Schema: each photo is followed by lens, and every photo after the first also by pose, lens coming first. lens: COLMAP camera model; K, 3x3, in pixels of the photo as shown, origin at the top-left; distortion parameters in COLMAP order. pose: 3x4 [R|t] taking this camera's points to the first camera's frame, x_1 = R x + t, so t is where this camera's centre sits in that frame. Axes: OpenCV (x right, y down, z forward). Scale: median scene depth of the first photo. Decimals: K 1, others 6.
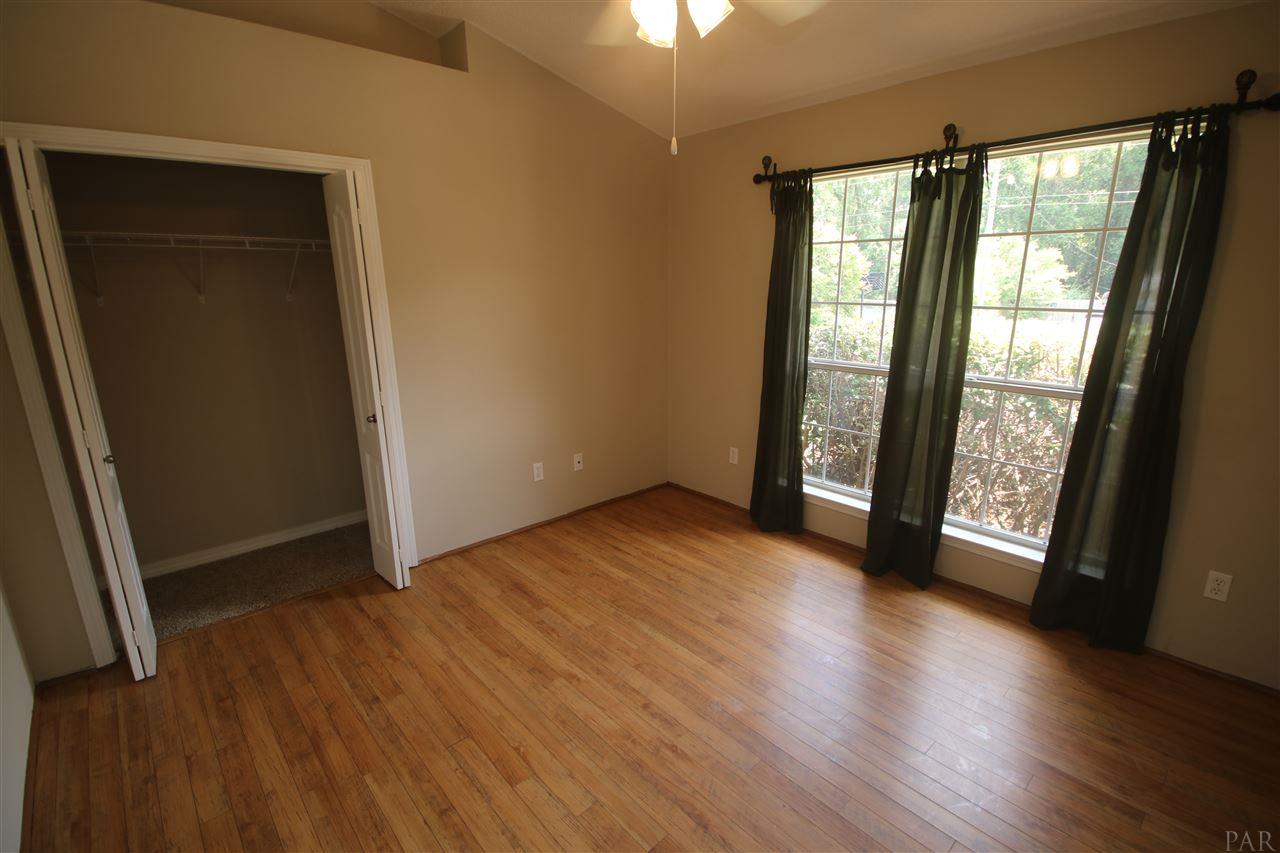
lens RADIAL K [[592.5, 0, 642.4], [0, 592.5, 437.2], [0, 0, 1]] dist [-0.001136, -0.000004]
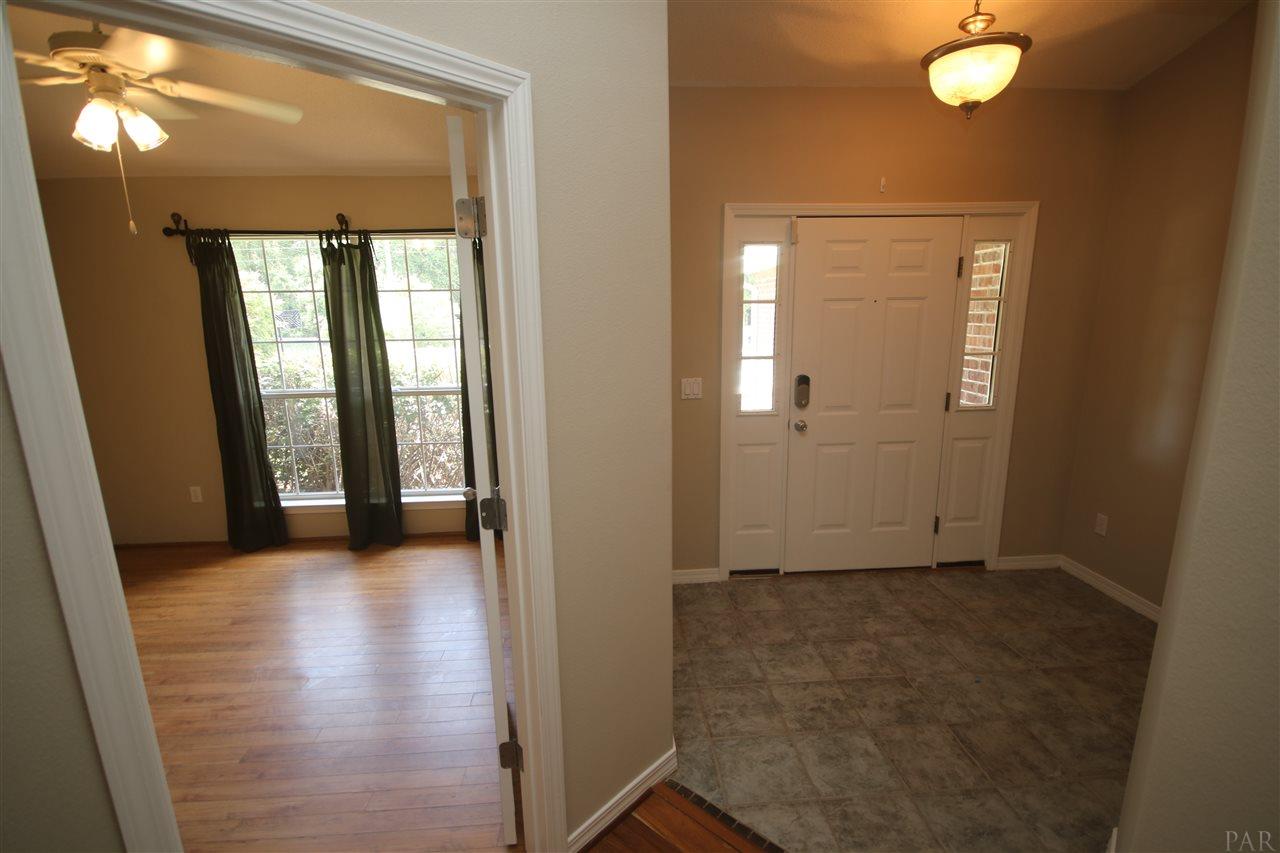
lens RADIAL K [[592.5, 0, 642.4], [0, 592.5, 437.2], [0, 0, 1]] dist [-0.001136, -0.000004]
pose [[0.627321, -0.167593, 0.760514, -0.156846], [0.211323, 0.976561, 0.040889, 0.070777], [-0.749540, 0.135063, 0.648033, -0.313769]]
